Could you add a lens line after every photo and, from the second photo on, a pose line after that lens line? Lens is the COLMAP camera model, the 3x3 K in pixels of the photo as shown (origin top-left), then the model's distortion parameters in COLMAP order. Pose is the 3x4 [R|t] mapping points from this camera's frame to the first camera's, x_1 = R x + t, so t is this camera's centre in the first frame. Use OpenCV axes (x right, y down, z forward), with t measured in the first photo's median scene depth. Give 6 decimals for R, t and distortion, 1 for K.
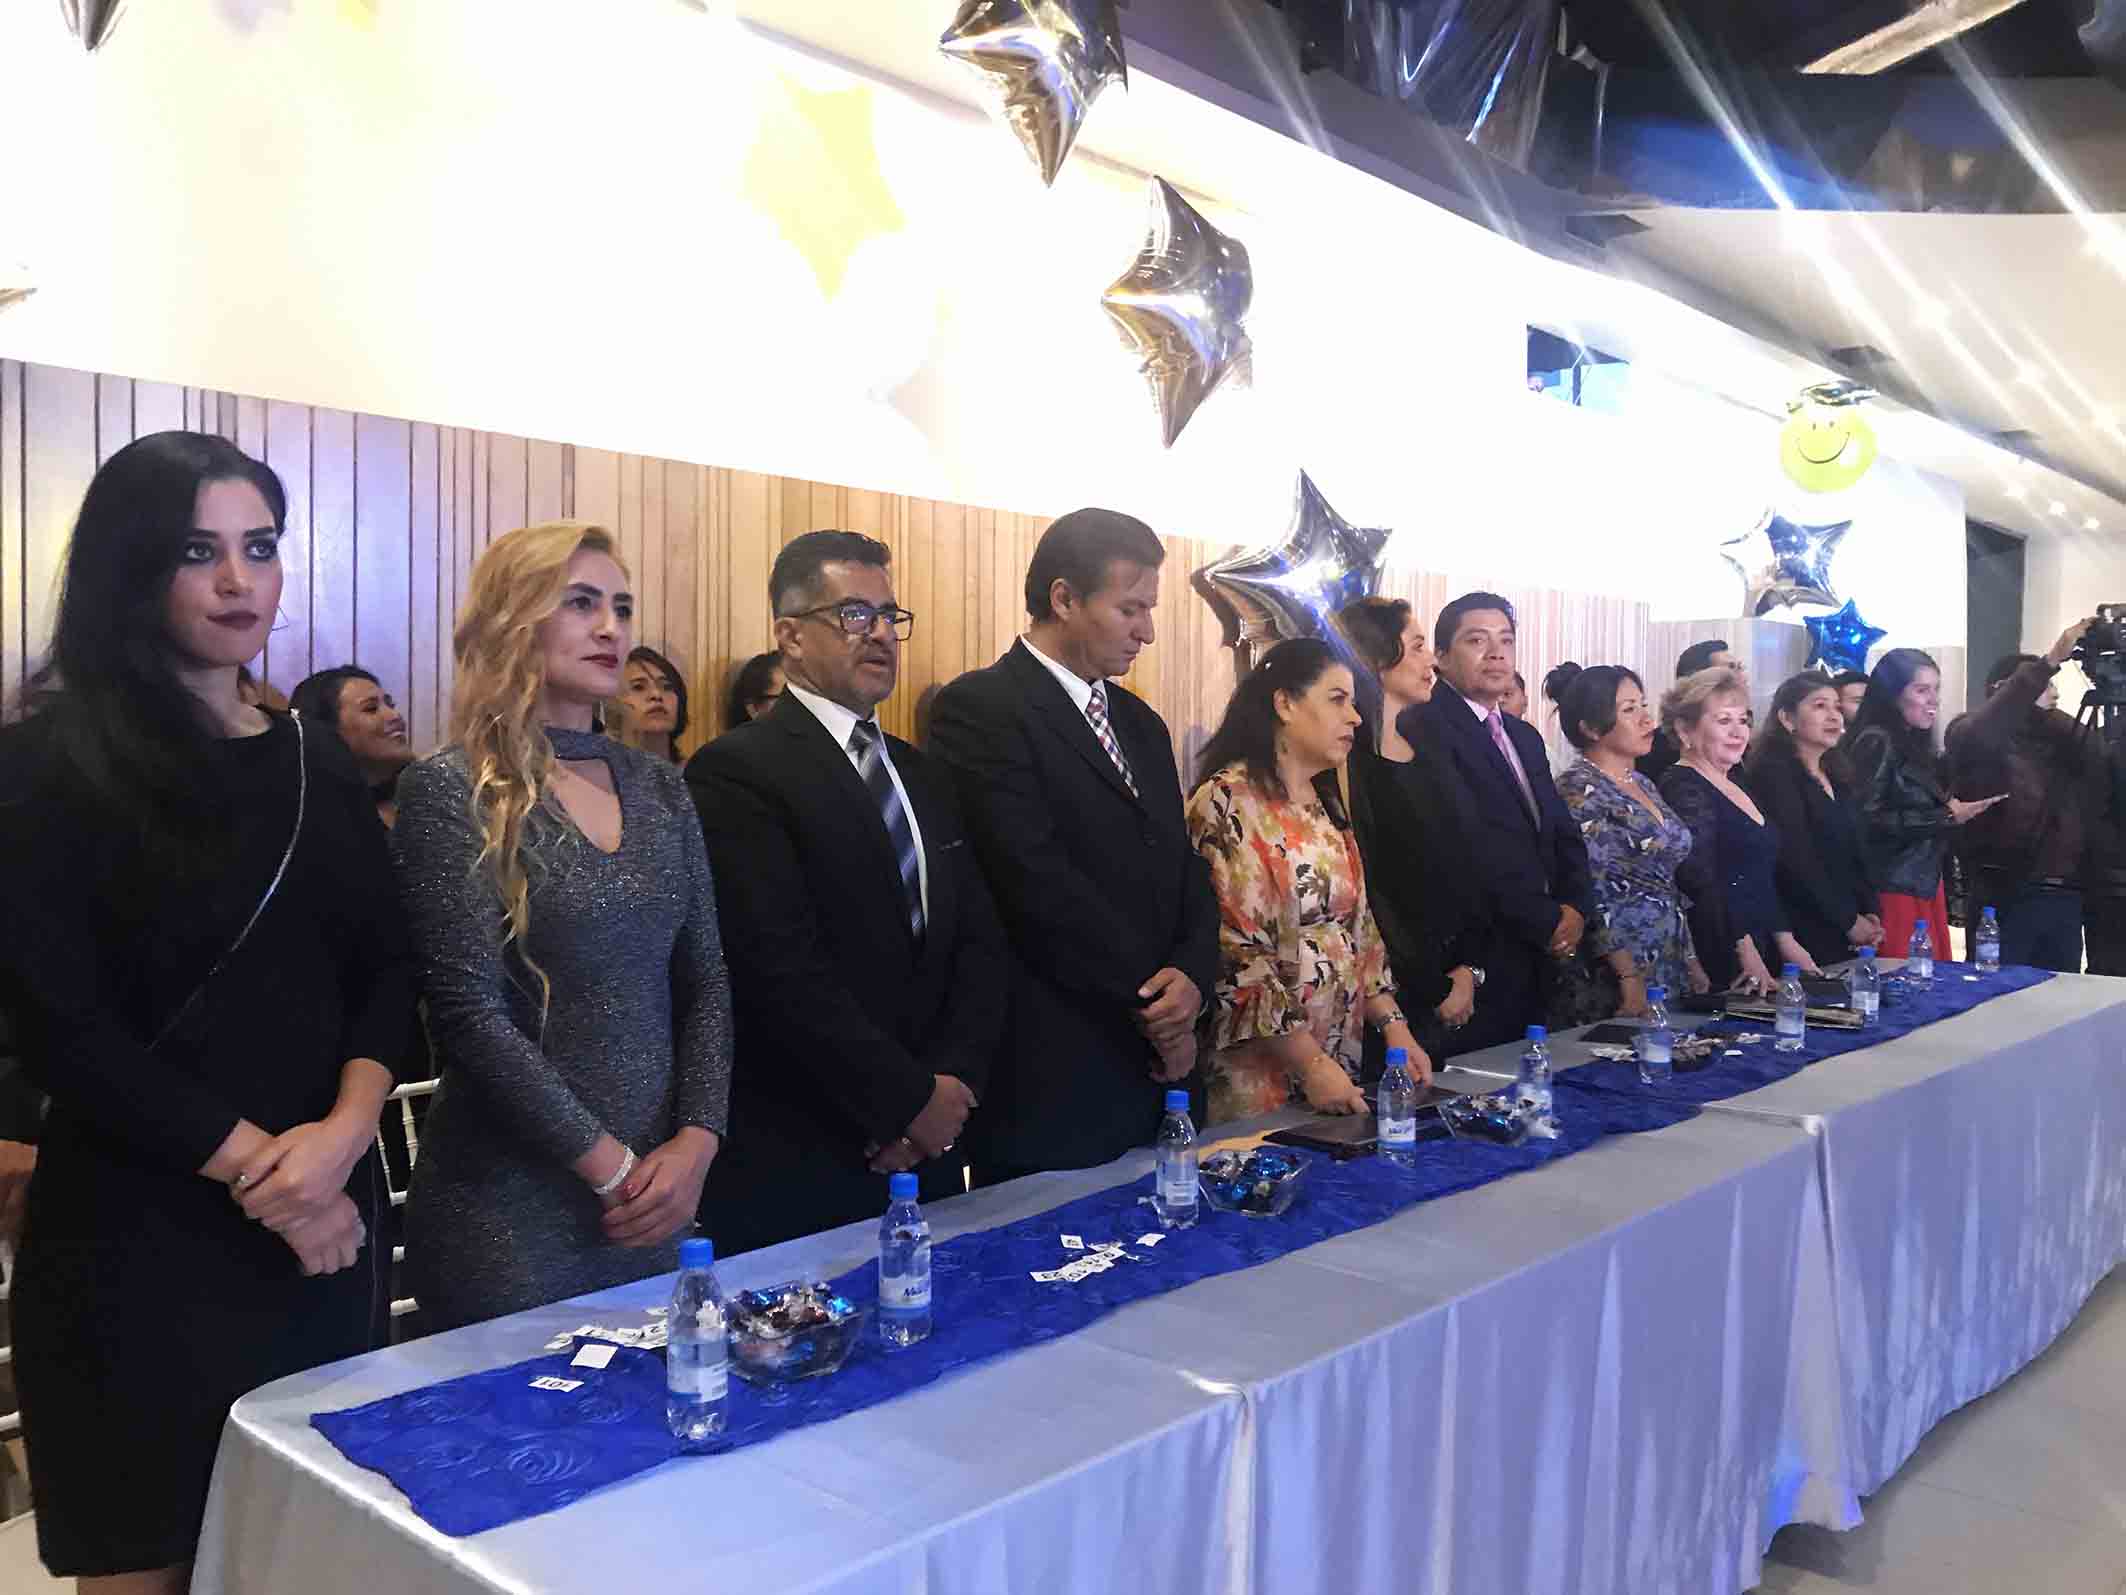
lens RADIAL K [[1824.9, 0, 1063.0], [0, 1824.9, 797.5], [0, 0, 1]] dist [0.011047, 0.003318]
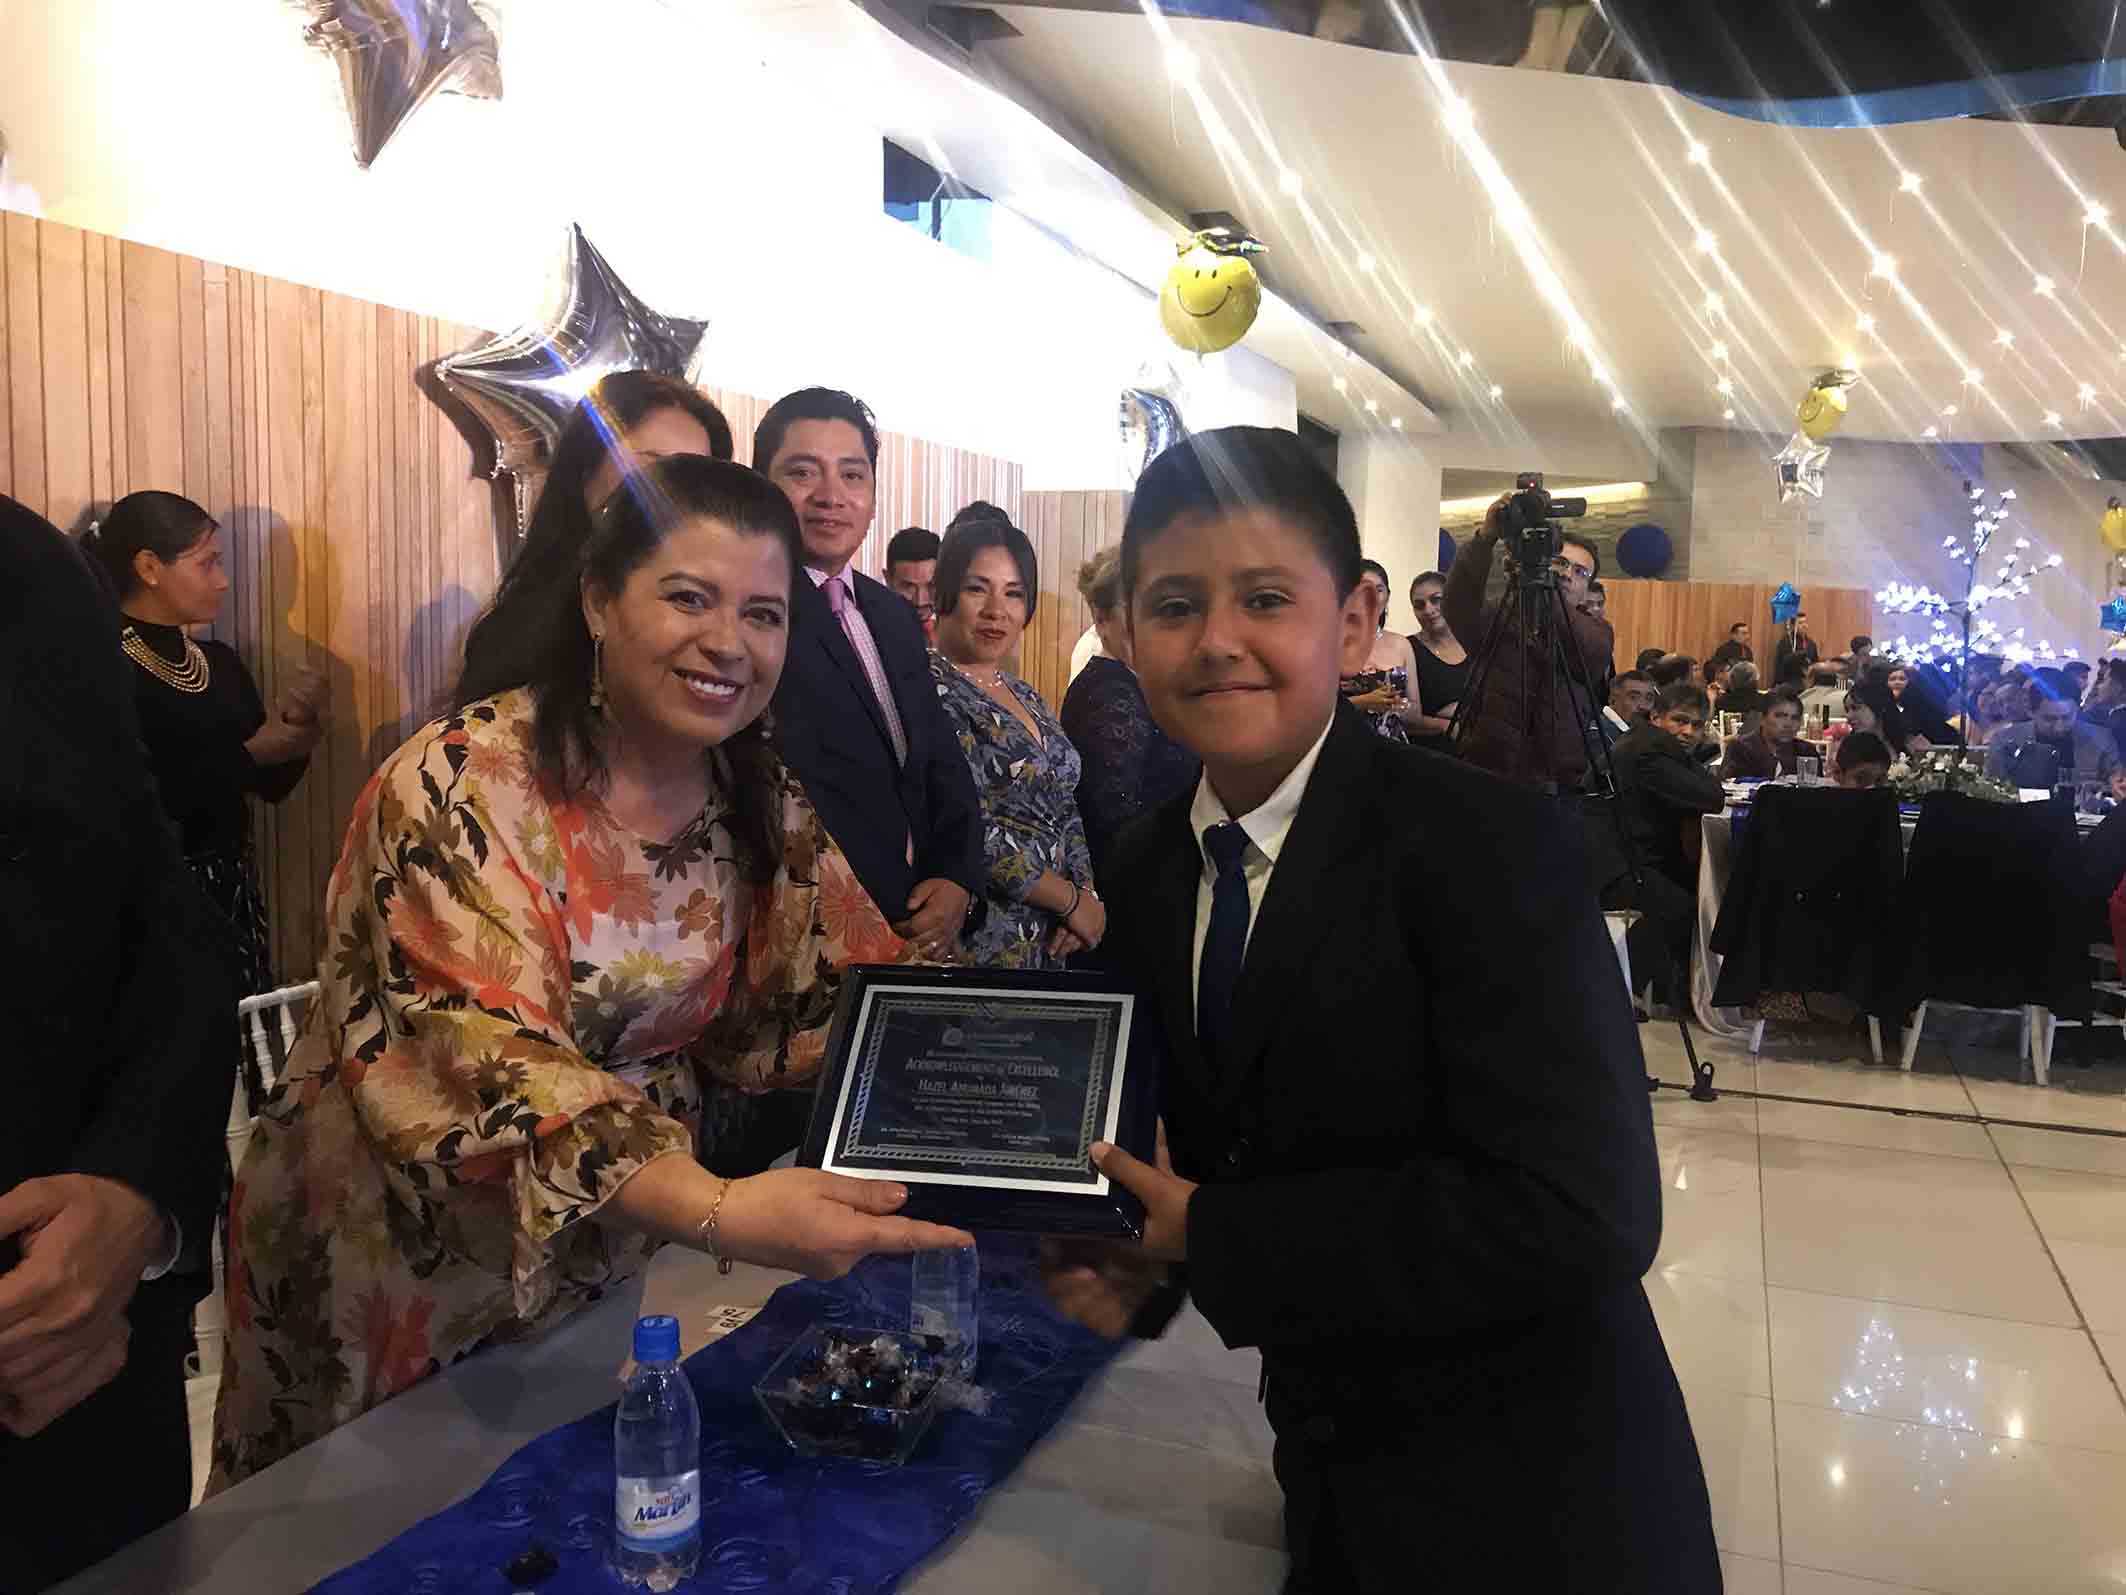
lens RADIAL K [[1824.9, 0, 1063.0], [0, 1824.9, 797.5], [0, 0, 1]] dist [0.011047, 0.003318]
pose [[0.939842, -0.020924, 0.340968, 0.059667], [-0.001517, 0.997857, 0.065419, -0.006446], [-0.341606, -0.062001, 0.937796, 0.258205]]
